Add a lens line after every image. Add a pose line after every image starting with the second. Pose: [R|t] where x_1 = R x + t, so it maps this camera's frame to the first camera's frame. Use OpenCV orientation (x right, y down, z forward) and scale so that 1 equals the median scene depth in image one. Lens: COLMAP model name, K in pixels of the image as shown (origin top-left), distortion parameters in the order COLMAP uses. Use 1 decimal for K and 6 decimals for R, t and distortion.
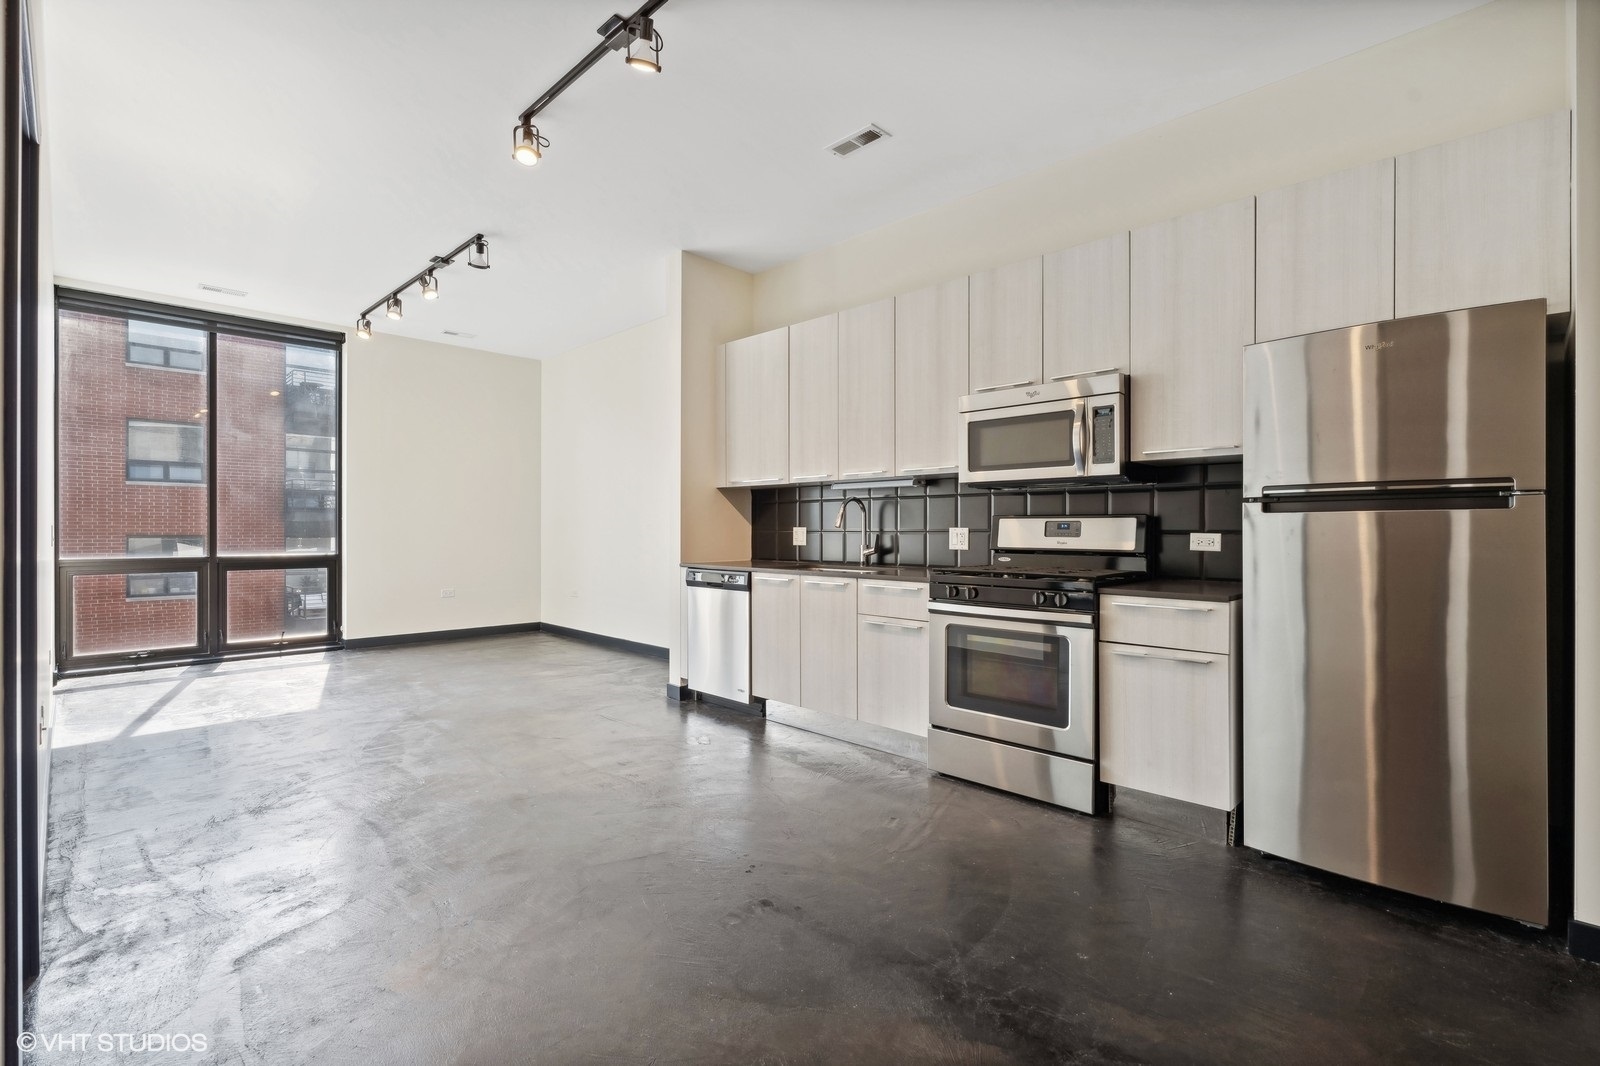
lens RADIAL K [[726.0, 0, 800.7], [0, 726.0, 534.6], [0, 0, 1]] dist [-0.001059, 0.001684]
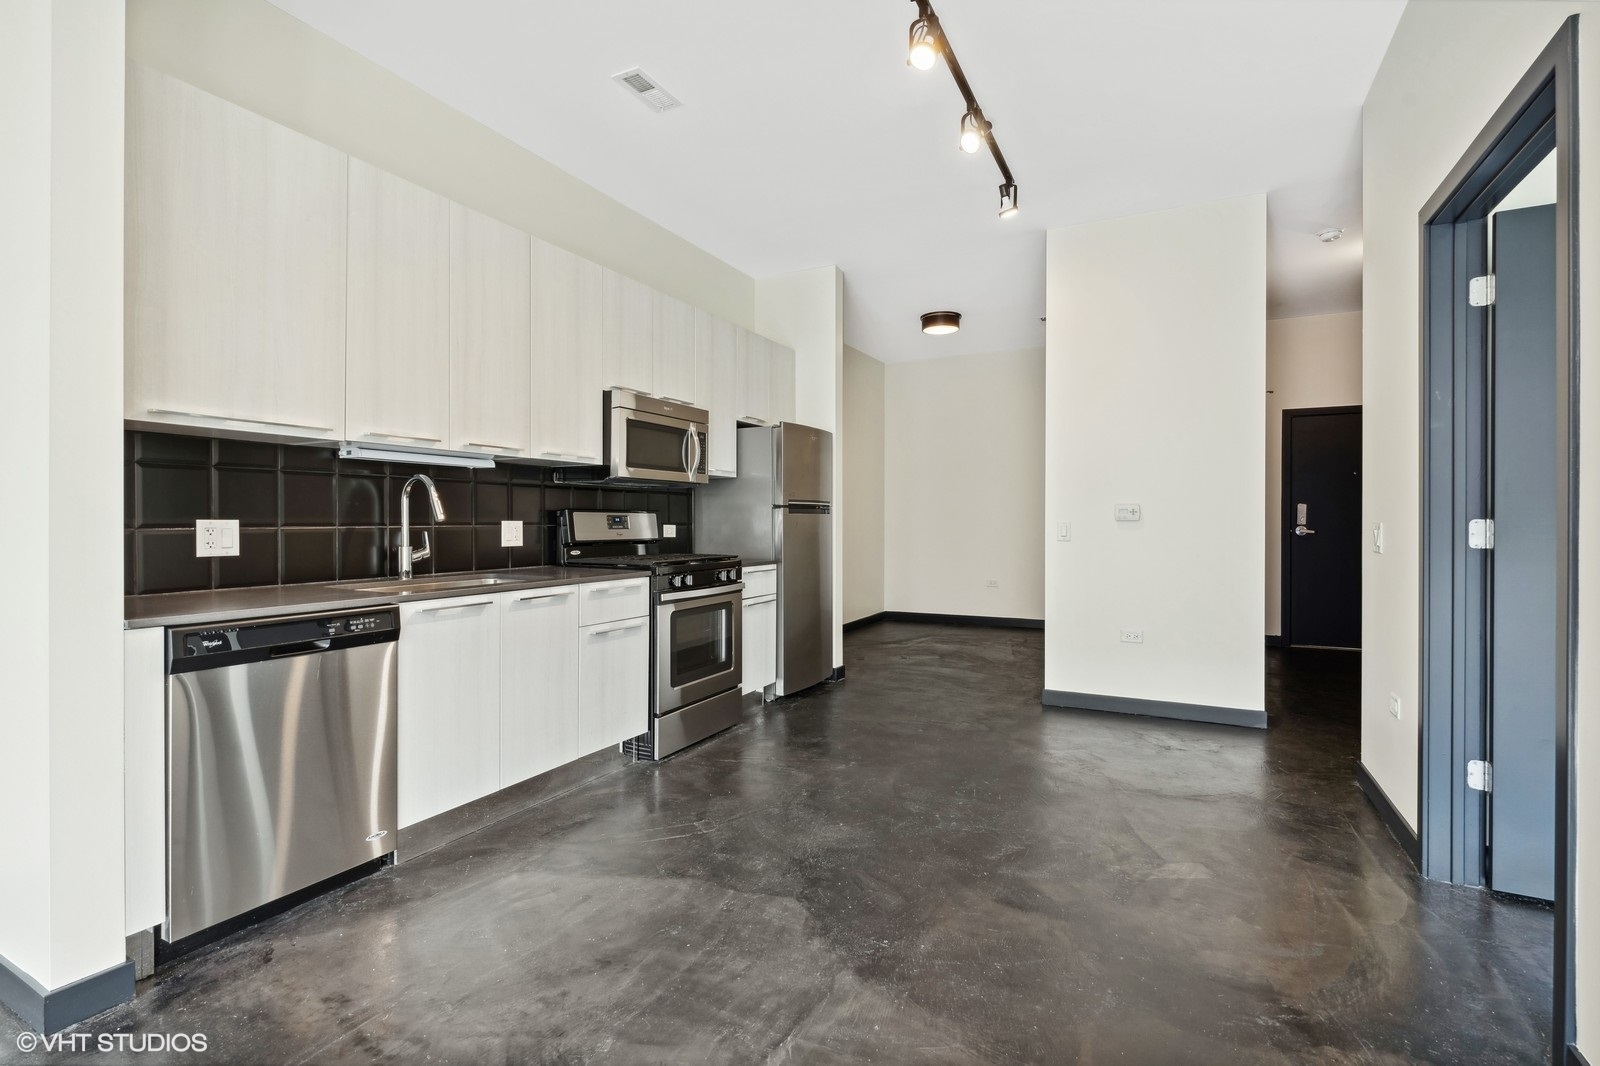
lens RADIAL K [[759.8, 0, 808.8], [0, 759.8, 525.3], [0, 0, 1]] dist [-0.000152, -0.000654]
pose [[-0.323791, -0.008526, 0.946090, -0.742546], [0.003263, 0.999943, 0.010128, -0.011867], [-0.946123, 0.006367, -0.323745, 0.946547]]
